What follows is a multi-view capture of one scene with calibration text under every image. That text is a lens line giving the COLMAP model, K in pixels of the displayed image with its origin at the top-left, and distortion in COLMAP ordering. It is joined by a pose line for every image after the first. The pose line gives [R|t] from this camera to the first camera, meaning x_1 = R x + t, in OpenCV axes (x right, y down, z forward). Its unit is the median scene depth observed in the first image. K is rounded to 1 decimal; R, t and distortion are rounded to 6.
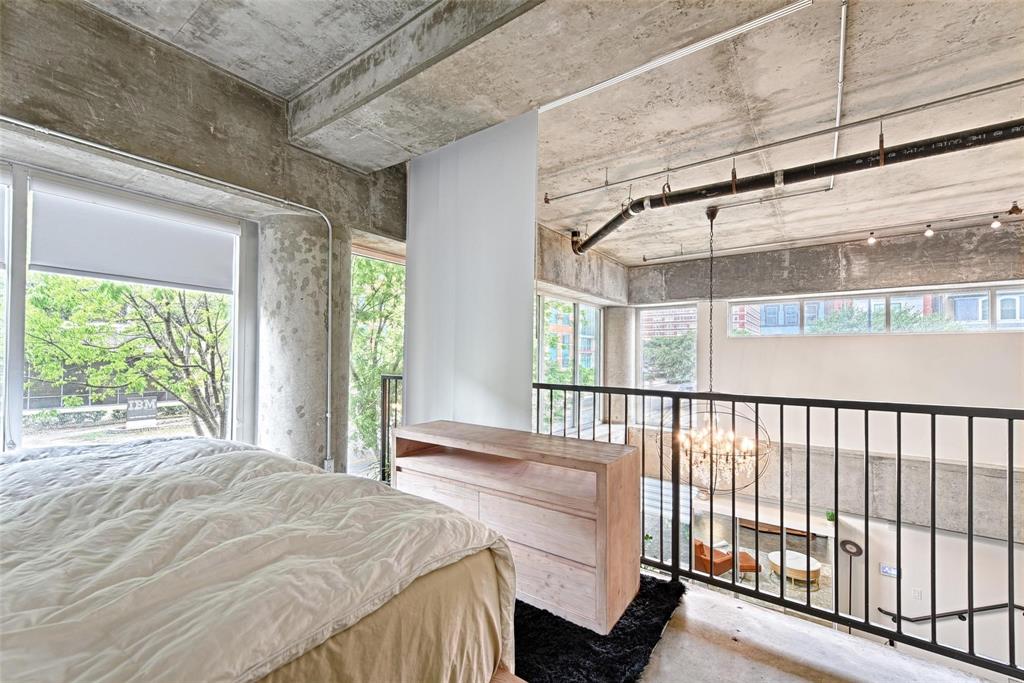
lens RADIAL K [[401.7, 0, 511.1], [0, 401.7, 361.6], [0, 0, 1]] dist [0.002028, -0.000264]
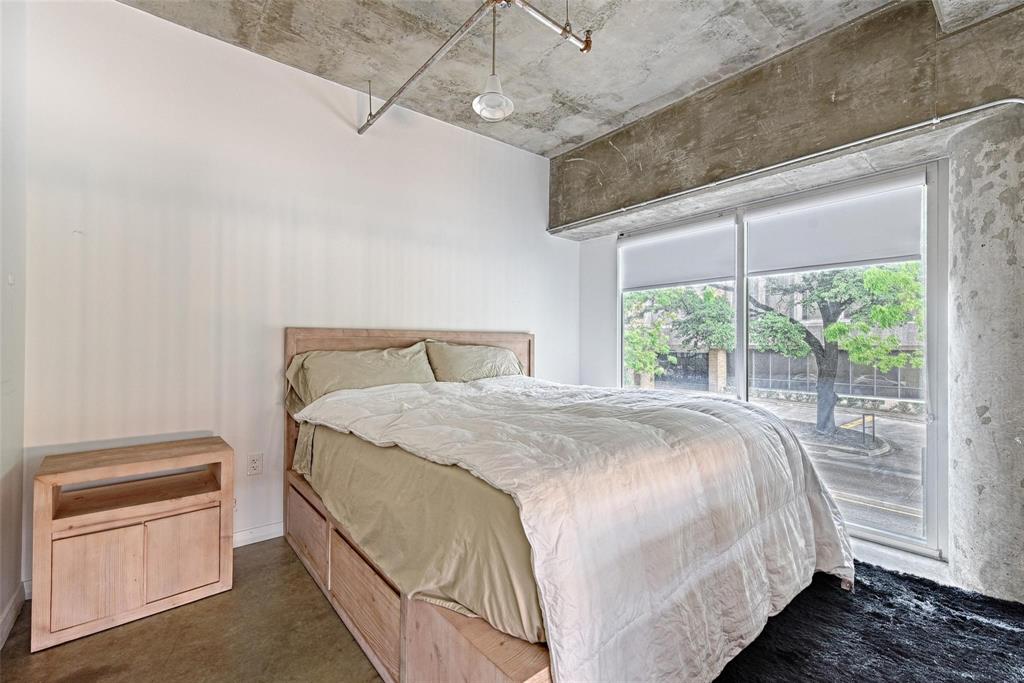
lens RADIAL K [[418.3, 0, 511.2], [0, 418.3, 350.4], [0, 0, 1]] dist [0.002548, -0.000198]
pose [[-0.201082, 0.002959, -0.979570, 0.322019], [-0.013146, 0.999897, 0.005719, 0.024819], [0.979486, 0.014027, -0.201023, 0.376747]]
